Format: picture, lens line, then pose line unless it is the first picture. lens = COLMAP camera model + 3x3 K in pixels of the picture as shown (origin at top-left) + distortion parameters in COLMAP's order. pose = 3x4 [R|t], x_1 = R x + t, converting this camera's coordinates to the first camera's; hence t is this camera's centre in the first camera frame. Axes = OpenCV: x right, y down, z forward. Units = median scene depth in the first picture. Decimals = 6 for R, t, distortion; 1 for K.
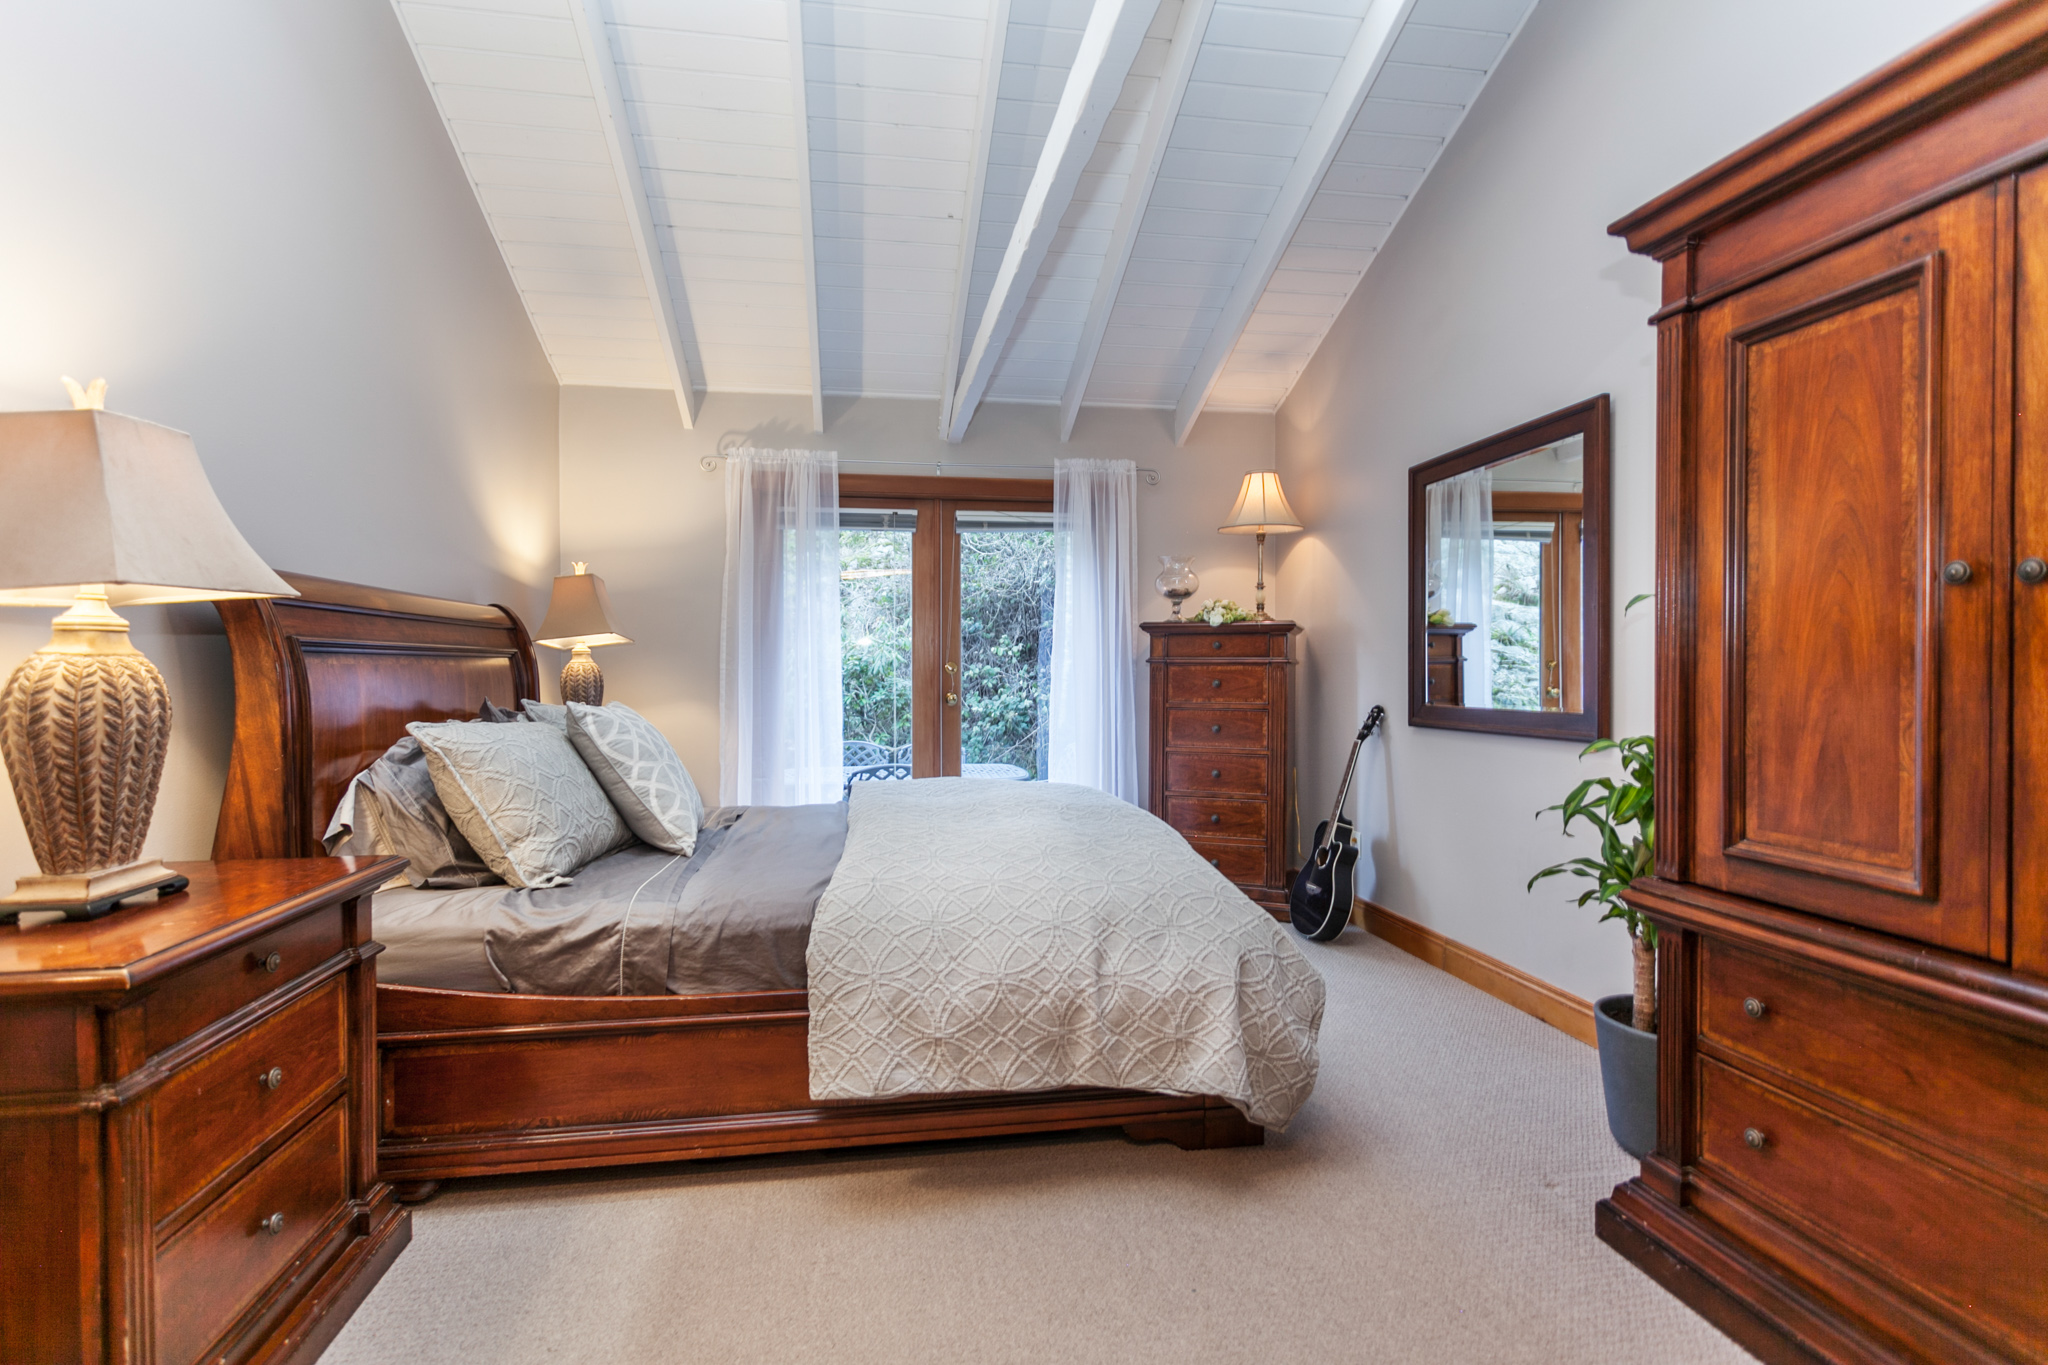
lens RADIAL K [[976.2, 0, 1017.3], [0, 976.2, 682.0], [0, 0, 1]] dist [0.003317, 0.001595]
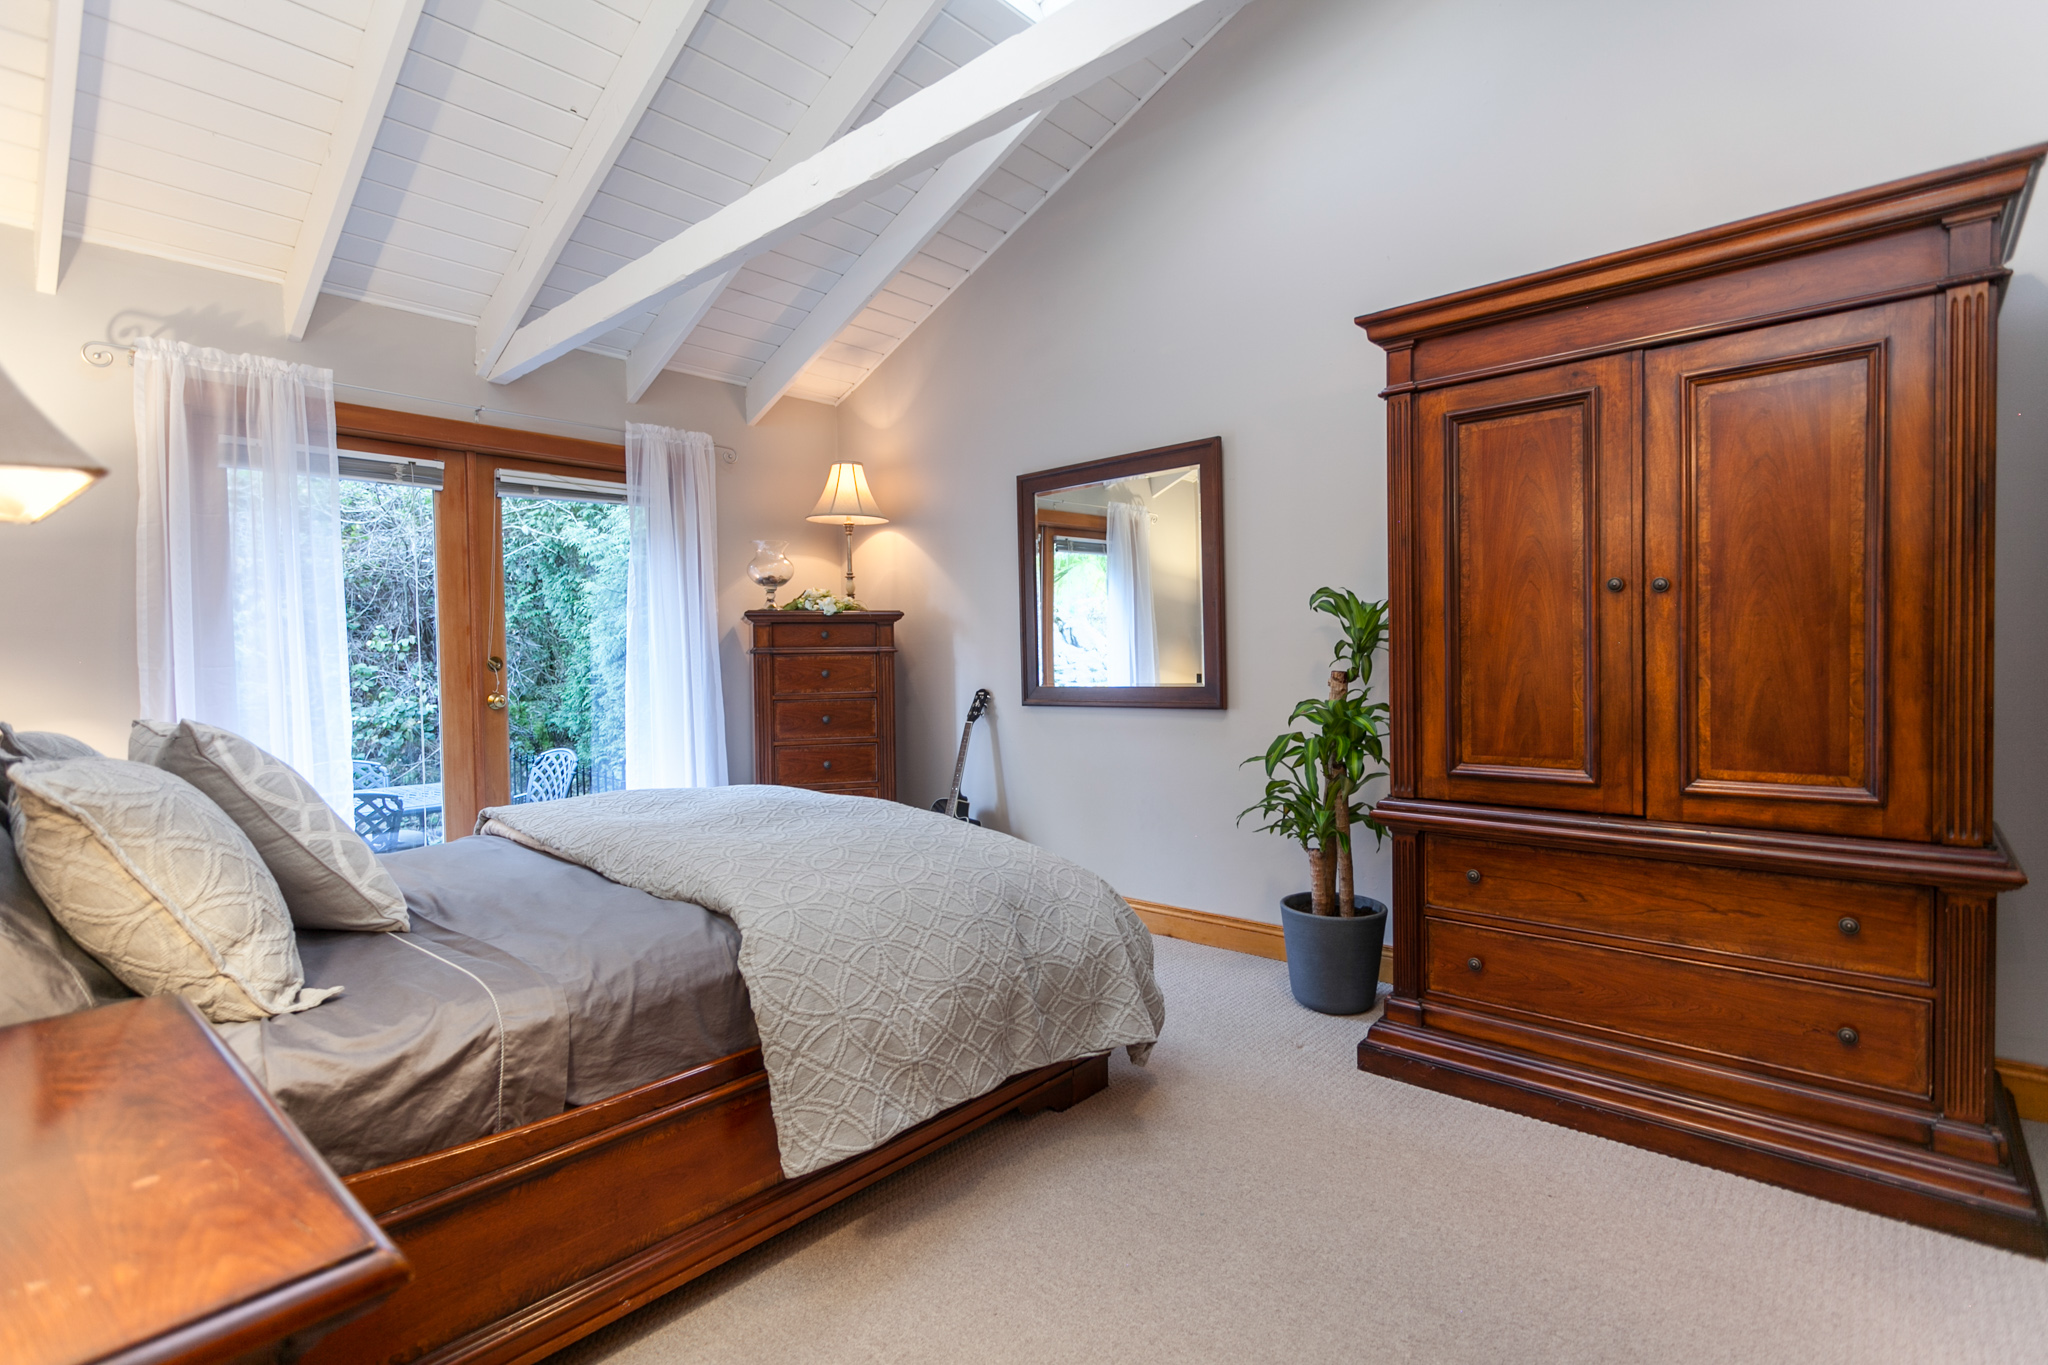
lens RADIAL K [[976.2, 0, 1017.3], [0, 976.2, 682.0], [0, 0, 1]] dist [0.003317, 0.001595]
pose [[0.775859, -0.029240, 0.630229, -0.549946], [0.025787, 0.999560, 0.014630, 0.001550], [-0.630380, 0.004901, 0.776271, 0.228751]]
